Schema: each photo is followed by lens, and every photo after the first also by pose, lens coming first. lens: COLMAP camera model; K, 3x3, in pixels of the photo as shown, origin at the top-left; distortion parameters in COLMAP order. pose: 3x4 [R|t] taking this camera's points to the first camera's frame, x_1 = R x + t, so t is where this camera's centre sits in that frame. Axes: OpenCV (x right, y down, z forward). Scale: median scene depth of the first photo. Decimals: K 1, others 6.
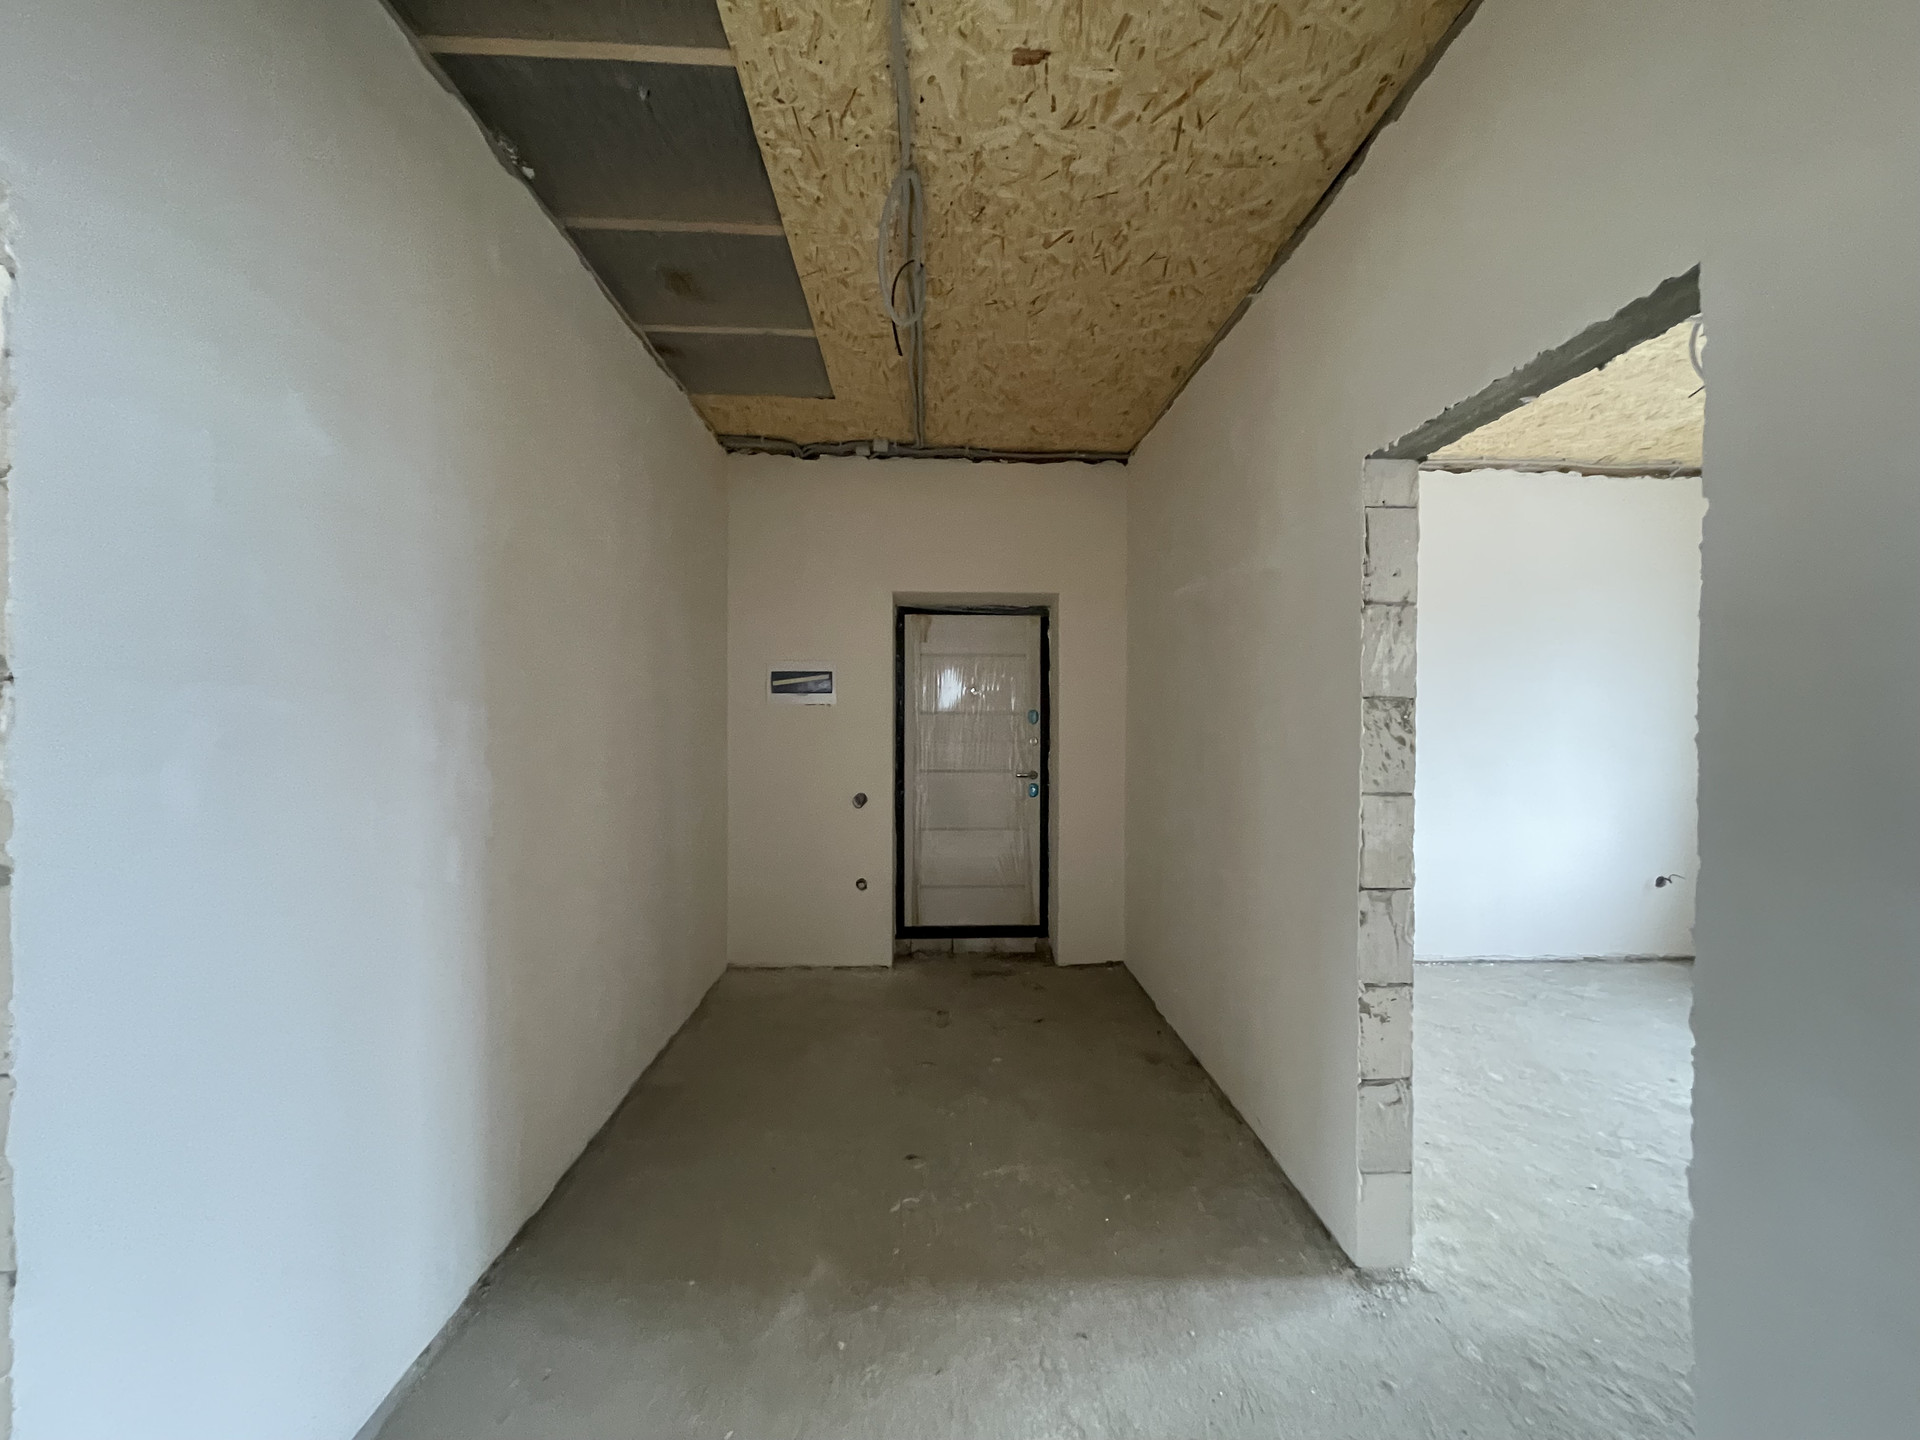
lens RADIAL K [[781.2, 0, 958.7], [0, 781.2, 718.9], [0, 0, 1]] dist [0.000799, -0.000945]
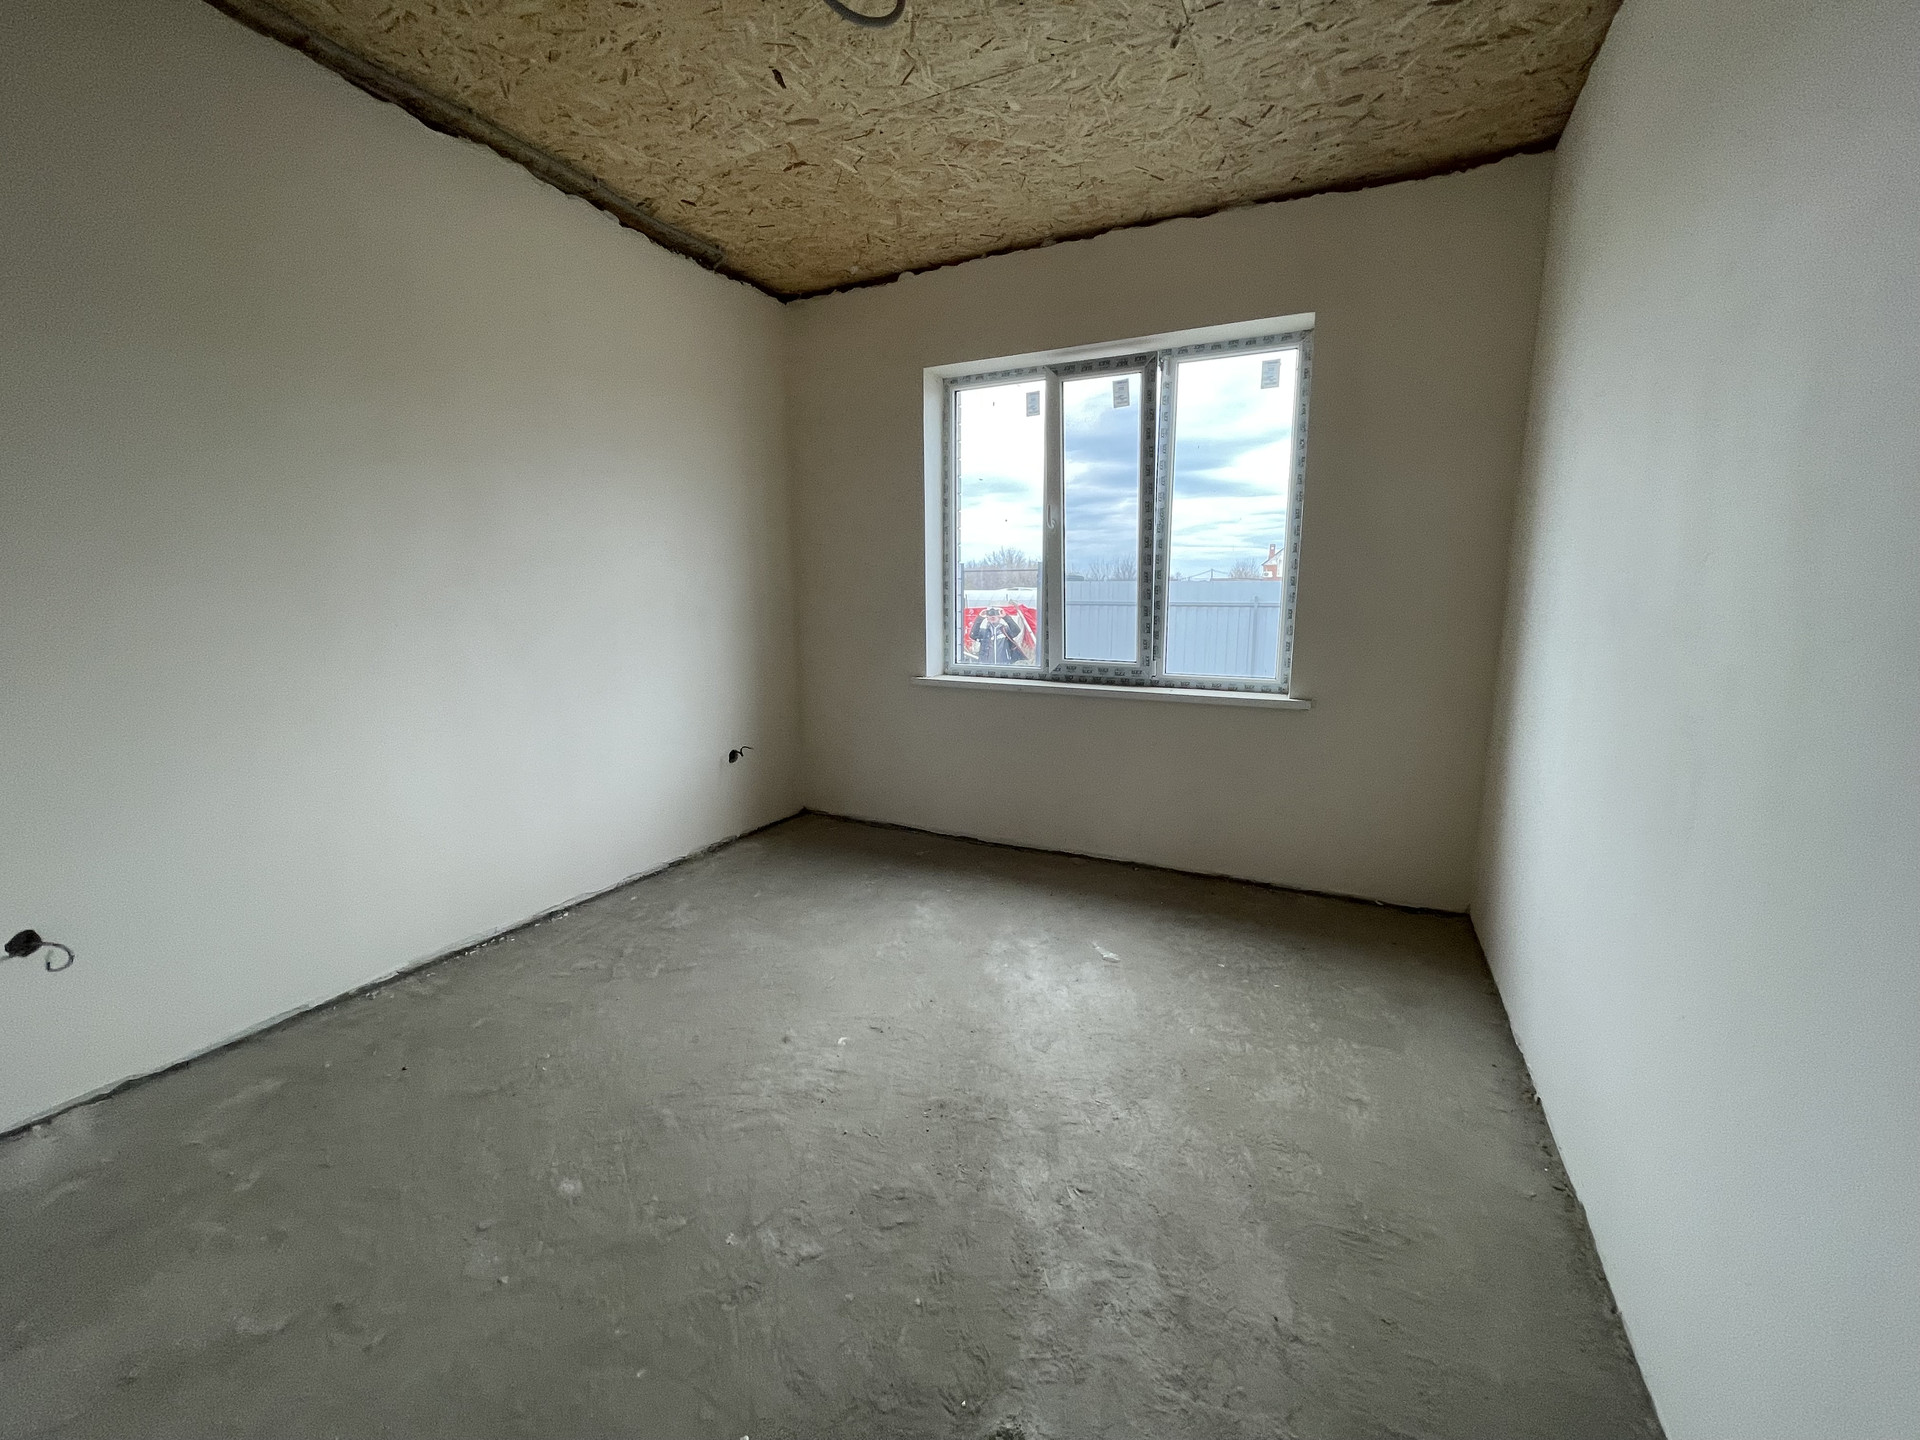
lens RADIAL K [[781.2, 0, 961.9], [0, 781.2, 722.0], [0, 0, 1]] dist [0.000799, -0.000945]
pose [[0.489088, -0.149273, 0.859366, 0.310876], [0.007667, 0.985945, 0.166896, 0.026764], [-0.872201, -0.075038, 0.483359, 0.402339]]
